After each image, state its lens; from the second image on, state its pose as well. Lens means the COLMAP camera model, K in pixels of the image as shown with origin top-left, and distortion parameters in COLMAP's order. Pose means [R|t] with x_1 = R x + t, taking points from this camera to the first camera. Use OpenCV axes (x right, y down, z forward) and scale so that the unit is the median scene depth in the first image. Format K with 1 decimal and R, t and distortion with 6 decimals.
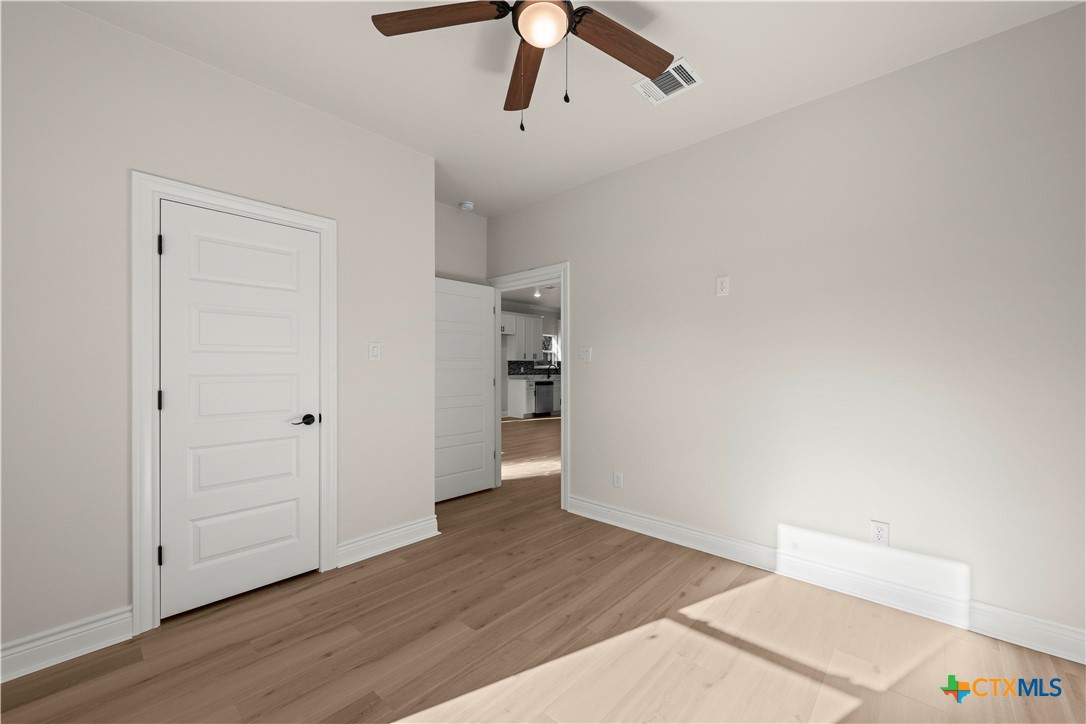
lens RADIAL K [[430.6, 0, 543.5], [0, 430.6, 365.1], [0, 0, 1]] dist [0.003589, -0.000067]
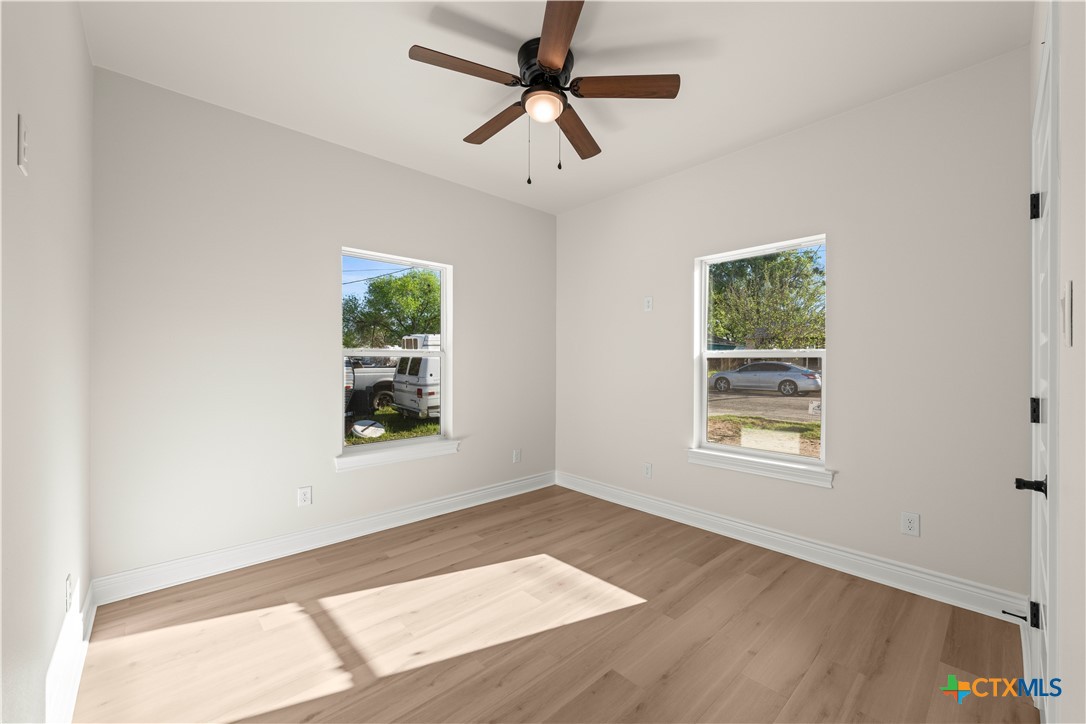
lens RADIAL K [[430.6, 0, 541.9], [0, 430.6, 363.1], [0, 0, 1]] dist [0.003589, -0.000067]
pose [[-0.996379, -0.001518, 0.085015, -0.091494], [-0.002020, 0.999981, -0.005817, 0.005262], [-0.085004, -0.005968, -0.996363, 1.920002]]
